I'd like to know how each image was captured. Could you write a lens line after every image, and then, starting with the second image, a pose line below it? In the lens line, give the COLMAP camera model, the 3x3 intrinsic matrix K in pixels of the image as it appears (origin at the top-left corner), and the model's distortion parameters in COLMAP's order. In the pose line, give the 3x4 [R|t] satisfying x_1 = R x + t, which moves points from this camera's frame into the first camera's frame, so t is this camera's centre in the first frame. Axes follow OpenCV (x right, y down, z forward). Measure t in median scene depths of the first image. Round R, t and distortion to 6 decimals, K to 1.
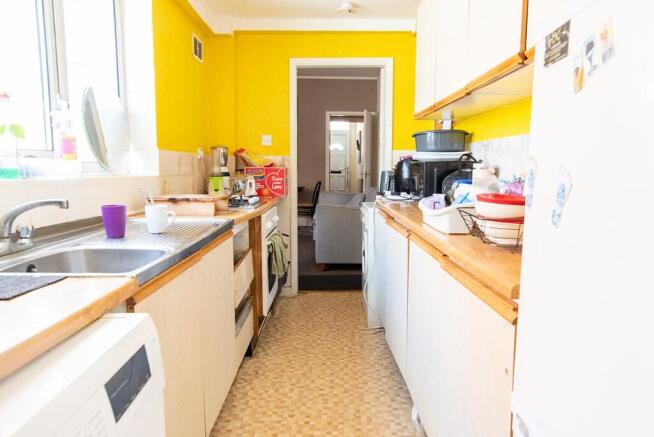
lens RADIAL K [[465.3, 0, 327.0], [0, 465.3, 218.5], [0, 0, 1]] dist [-0.000336, -0.000300]
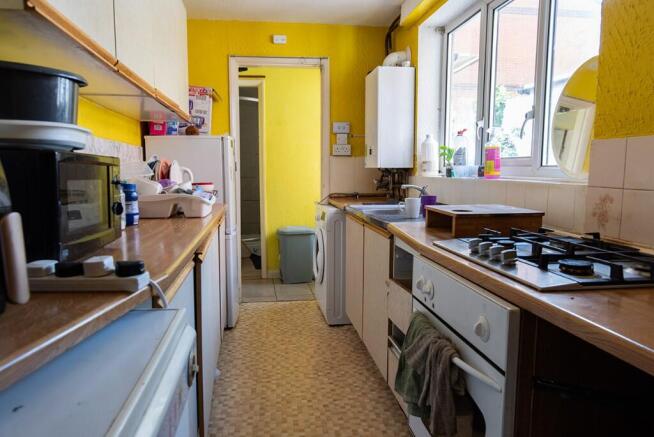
lens RADIAL K [[465.3, 0, 327.0], [0, 465.3, 218.5], [0, 0, 1]] dist [-0.000336, -0.000300]
pose [[-0.990343, -0.000302, -0.138638, 0.065752], [-0.029872, 0.976974, 0.211257, -0.206136], [0.135382, 0.213359, -0.967548, 1.880537]]
